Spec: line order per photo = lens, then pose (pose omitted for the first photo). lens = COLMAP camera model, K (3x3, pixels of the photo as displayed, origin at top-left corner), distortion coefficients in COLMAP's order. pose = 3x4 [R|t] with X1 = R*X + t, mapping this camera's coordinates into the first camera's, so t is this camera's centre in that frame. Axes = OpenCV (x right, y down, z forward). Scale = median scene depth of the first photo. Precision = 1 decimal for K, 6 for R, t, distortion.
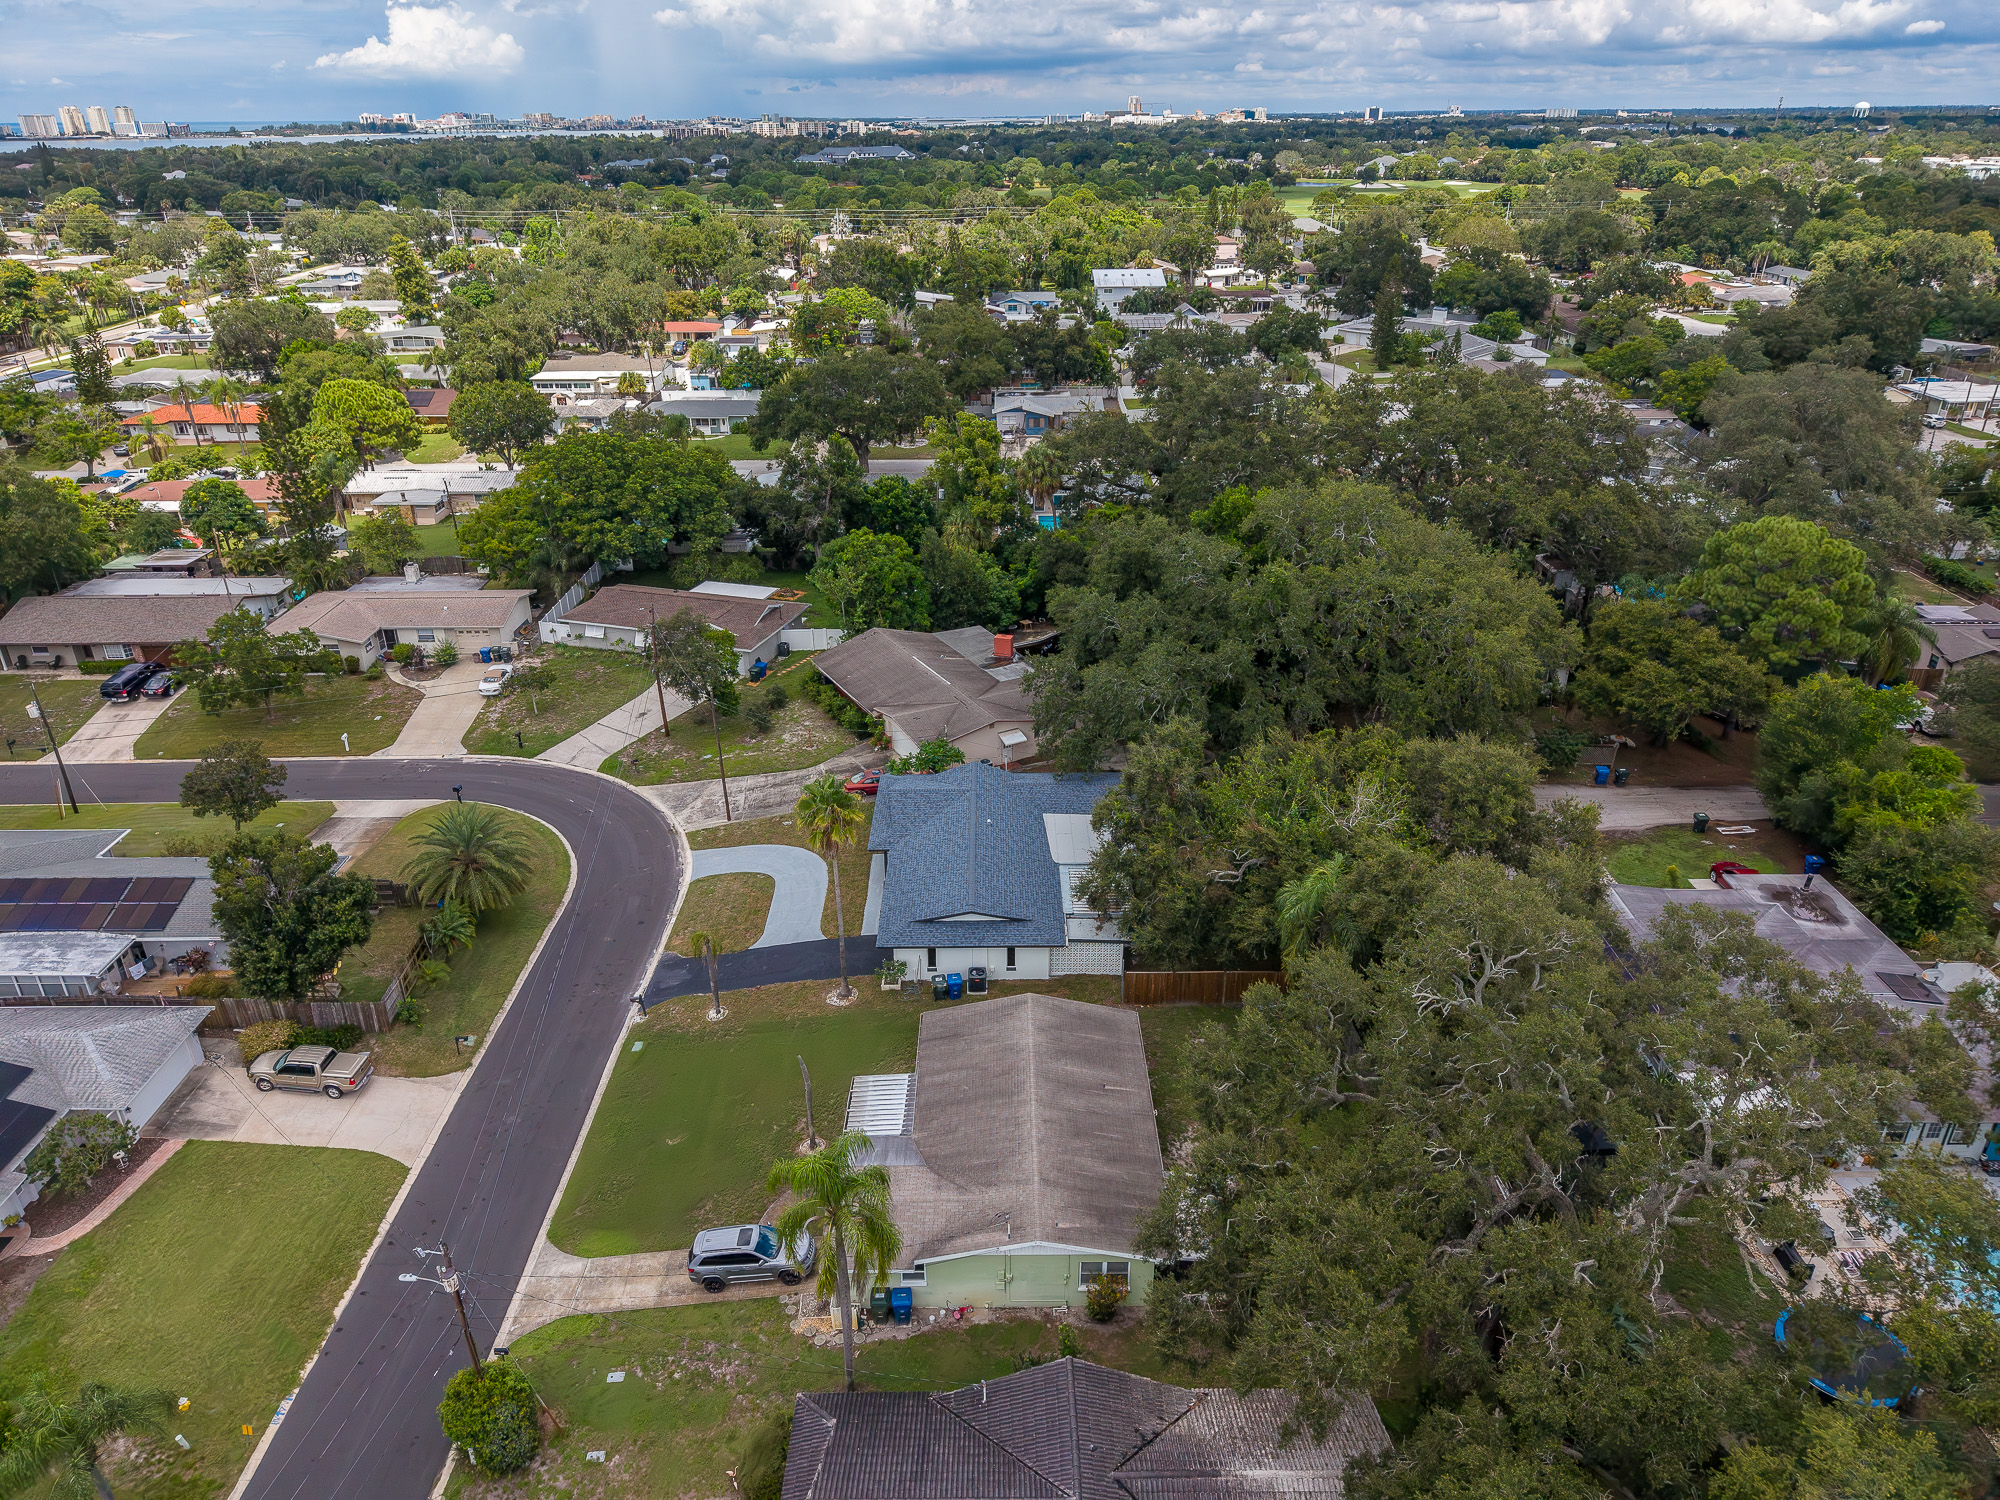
lens RADIAL K [[1348.4, 0, 1000.0], [0, 1348.4, 750.0], [0, 0, 1]] dist [0.085350, -0.094805]
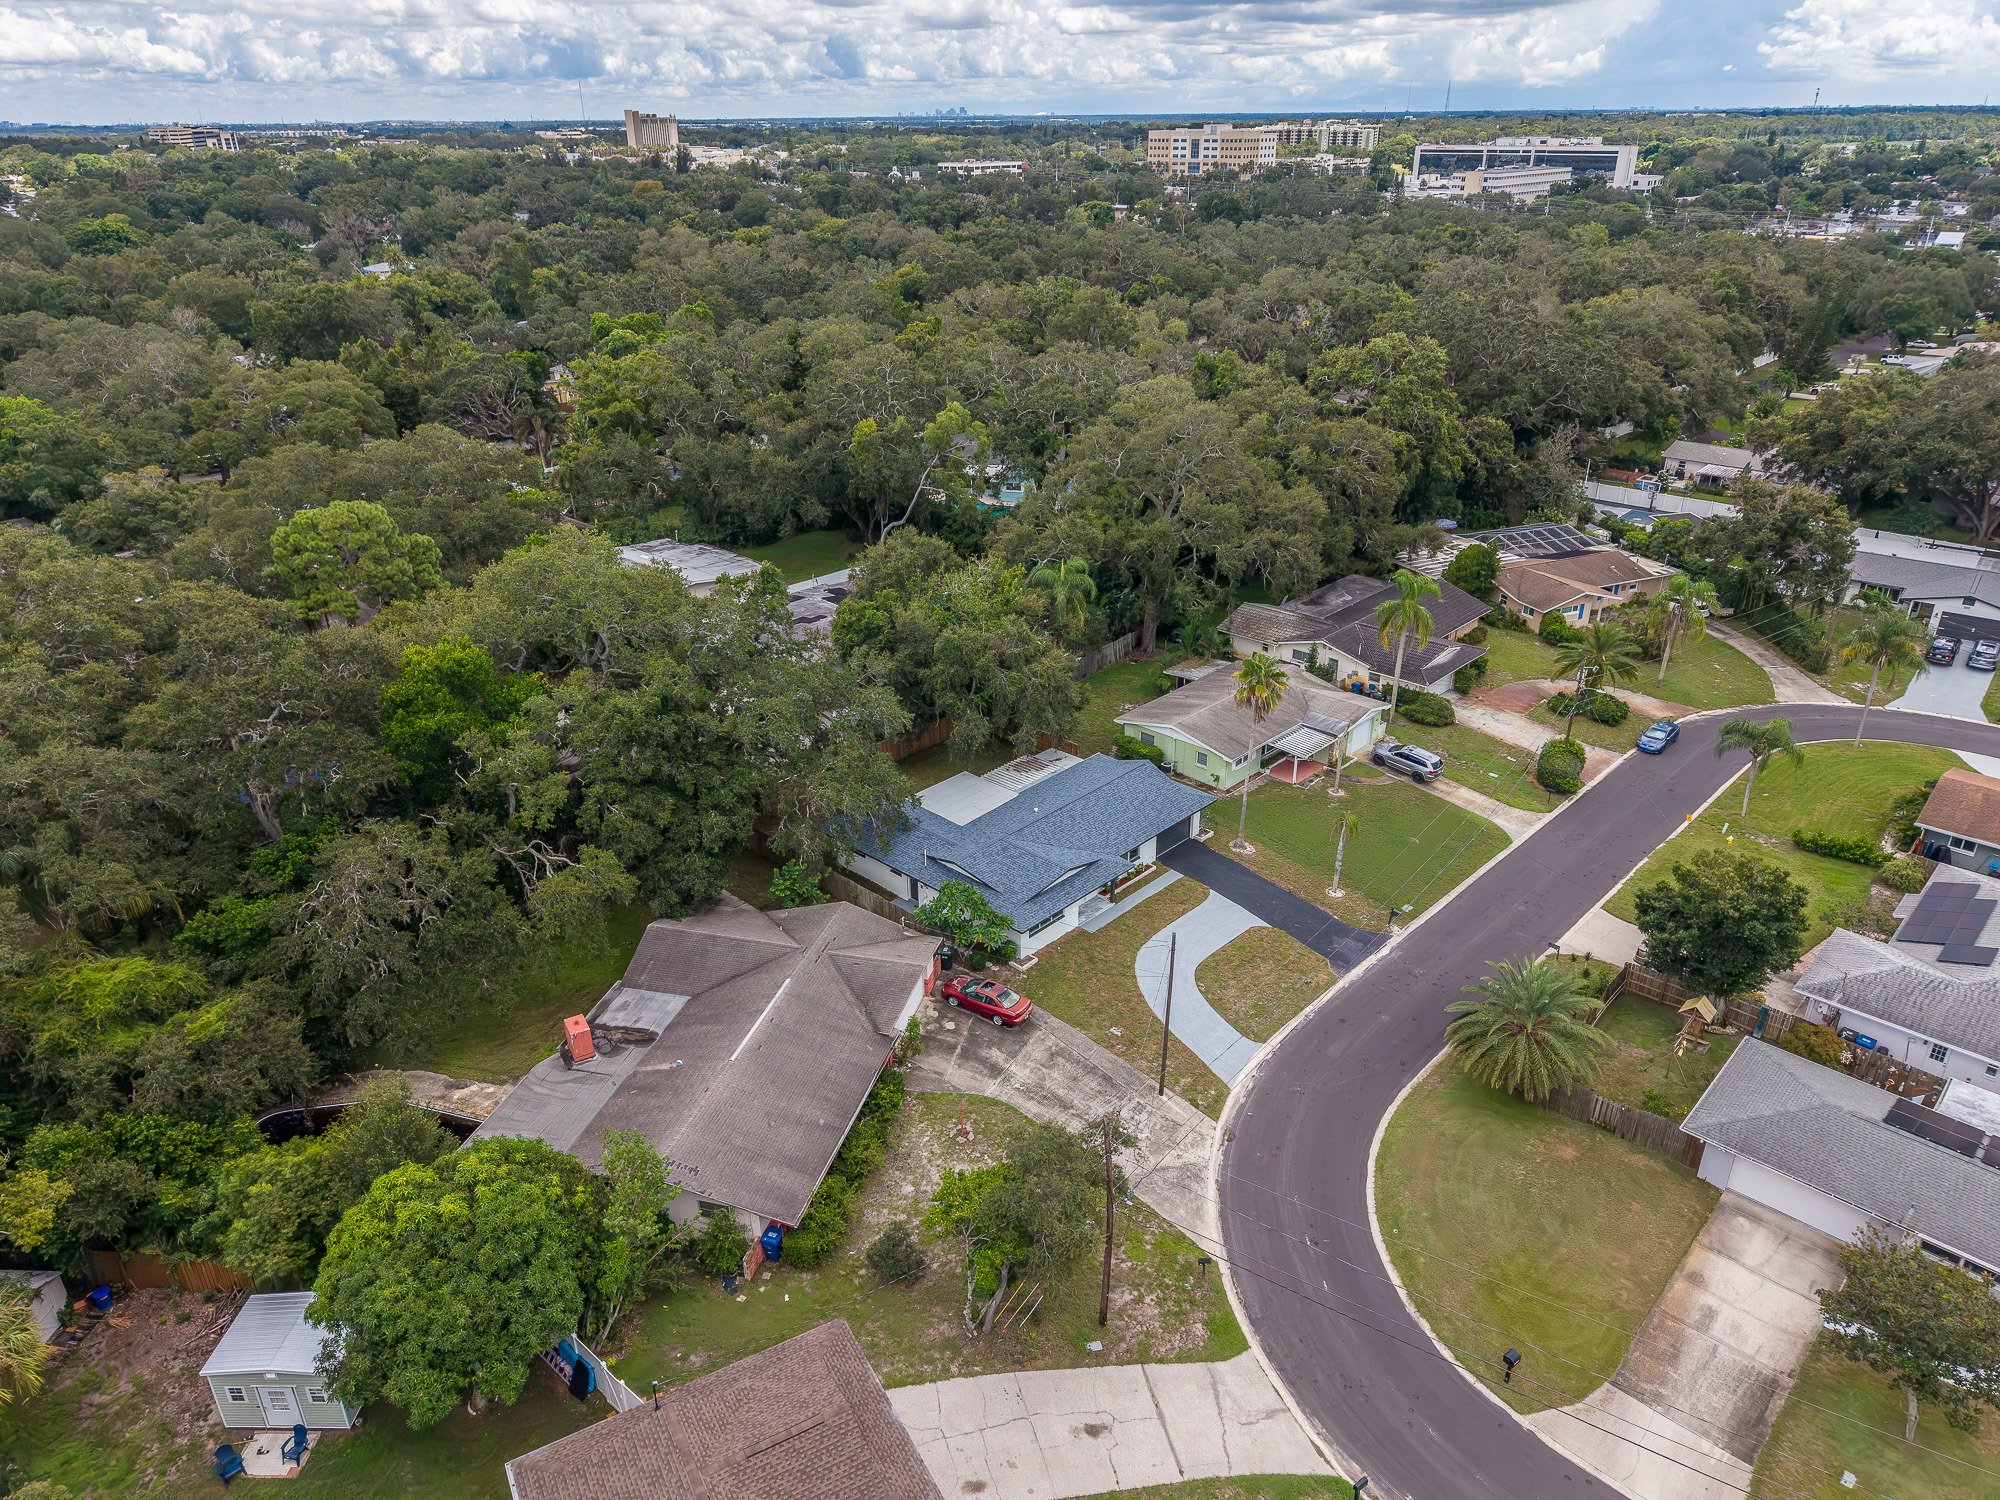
lens RADIAL K [[1341.0, 0, 997.6], [0, 1341.0, 760.7], [0, 0, 1]] dist [0.028611, -0.020970]
pose [[-0.723352, -0.288249, 0.627435, -0.557101], [0.311245, 0.675019, 0.668936, -0.596819], [-0.616351, 0.679162, -0.398560, 1.266236]]
